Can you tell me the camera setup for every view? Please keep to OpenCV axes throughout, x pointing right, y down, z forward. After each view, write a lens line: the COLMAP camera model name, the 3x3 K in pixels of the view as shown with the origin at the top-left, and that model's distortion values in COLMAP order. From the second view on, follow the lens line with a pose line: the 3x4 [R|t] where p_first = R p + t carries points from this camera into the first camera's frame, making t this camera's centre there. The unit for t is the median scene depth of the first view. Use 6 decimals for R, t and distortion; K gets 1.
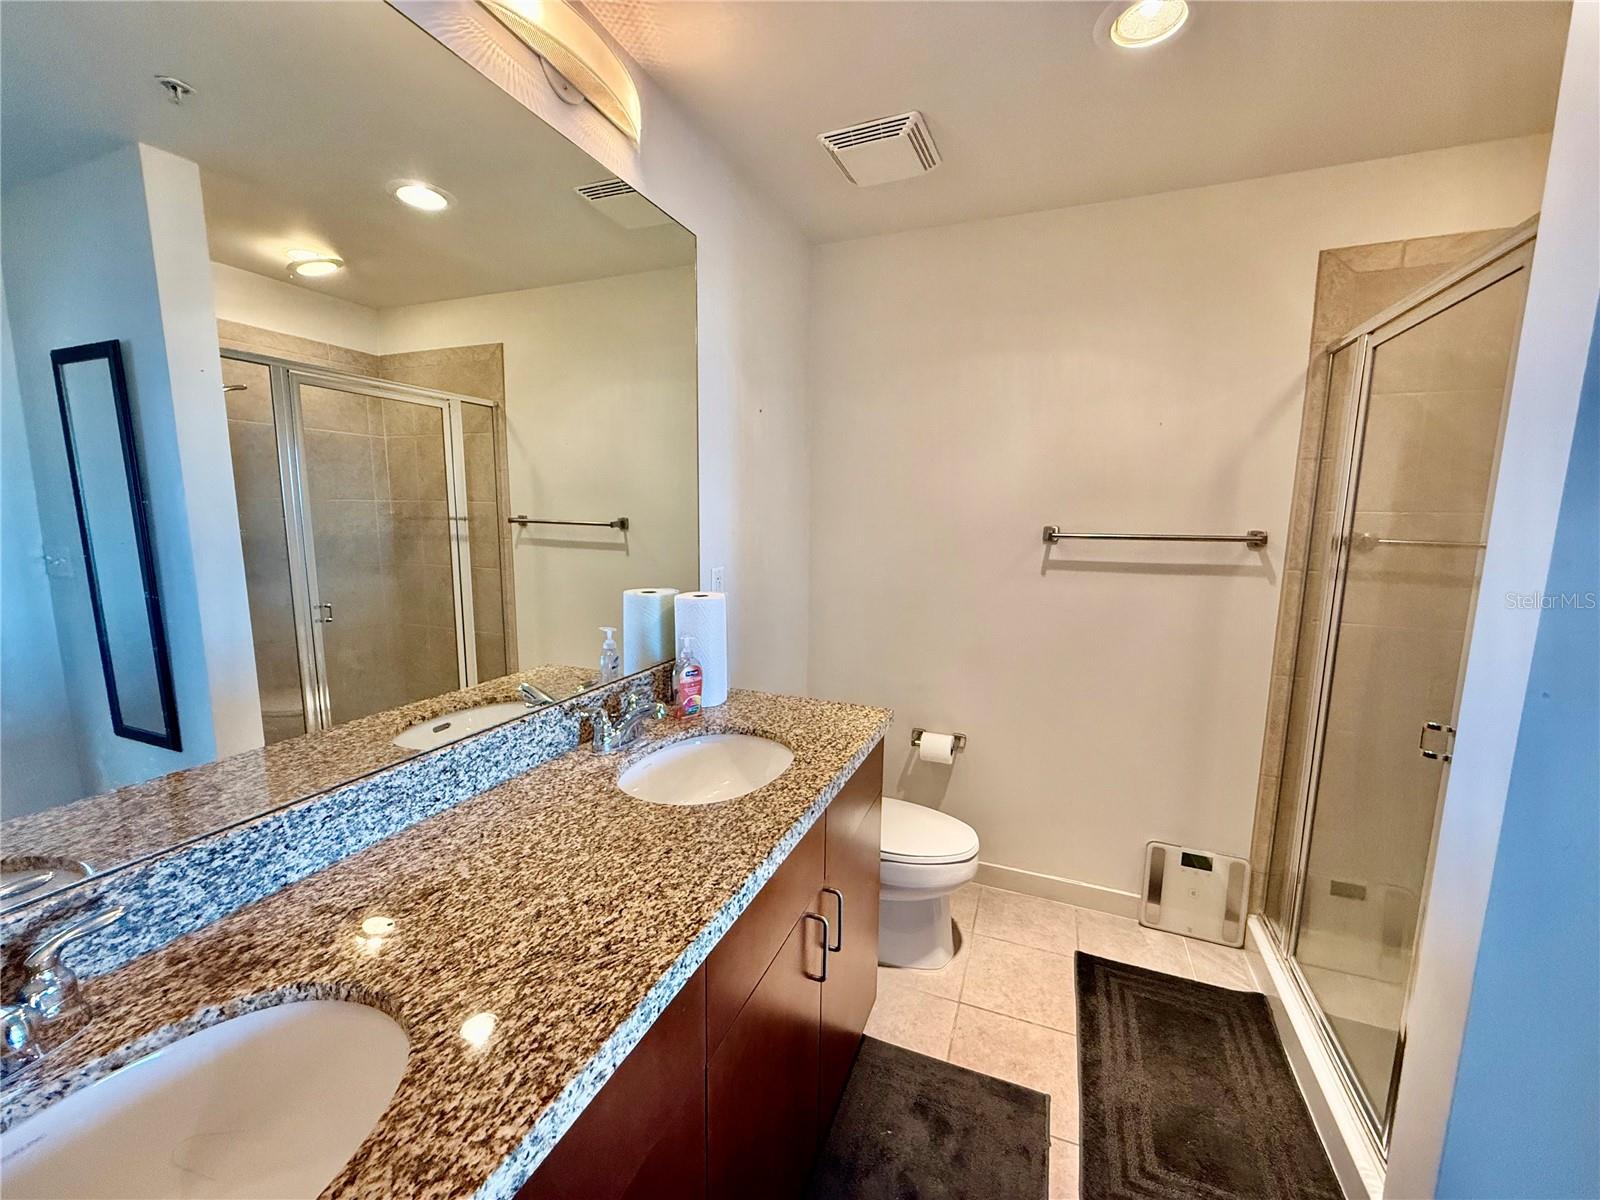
lens RADIAL K [[638.1, 0, 797.9], [0, 638.1, 601.5], [0, 0, 1]] dist [0.000635, -0.000257]
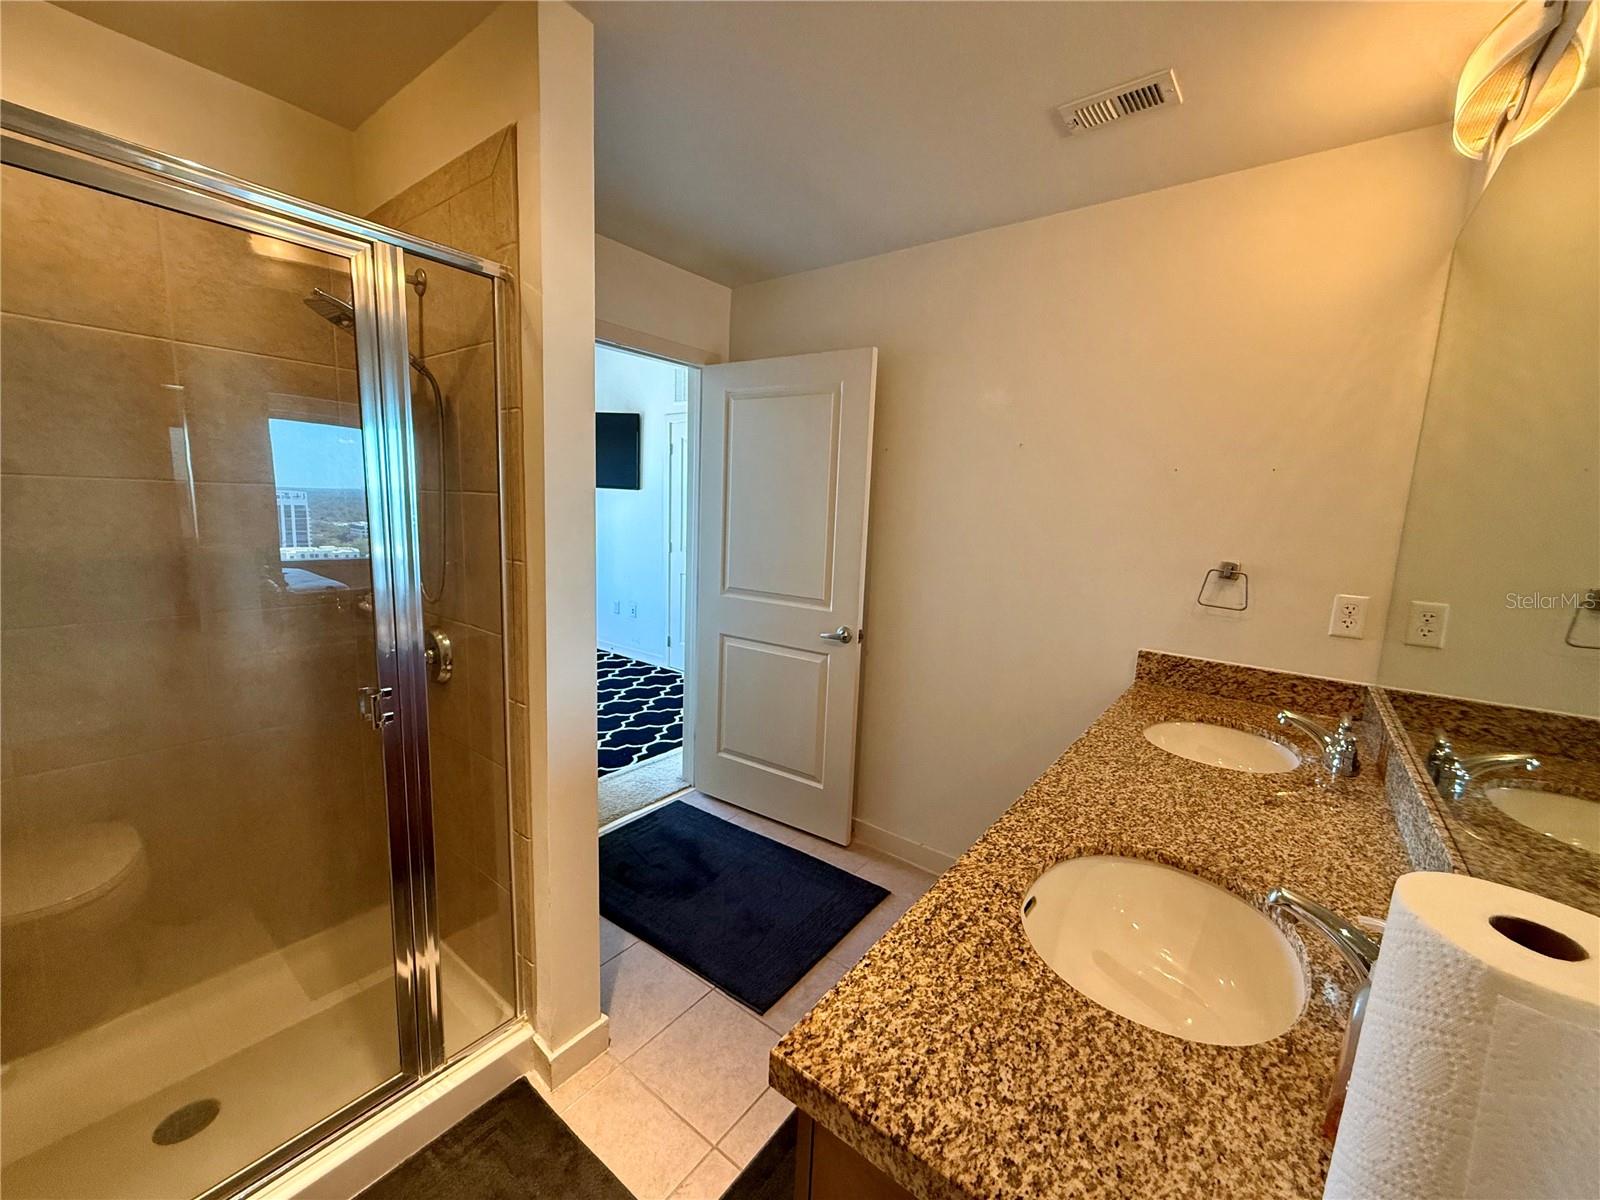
lens RADIAL K [[638.1, 0, 797.9], [0, 638.1, 601.5], [0, 0, 1]] dist [0.000635, -0.000257]
pose [[-0.963685, -0.088500, 0.251951, 0.112874], [-0.012071, 0.956960, 0.289968, -0.352503], [-0.266769, 0.276396, -0.923276, 2.303559]]
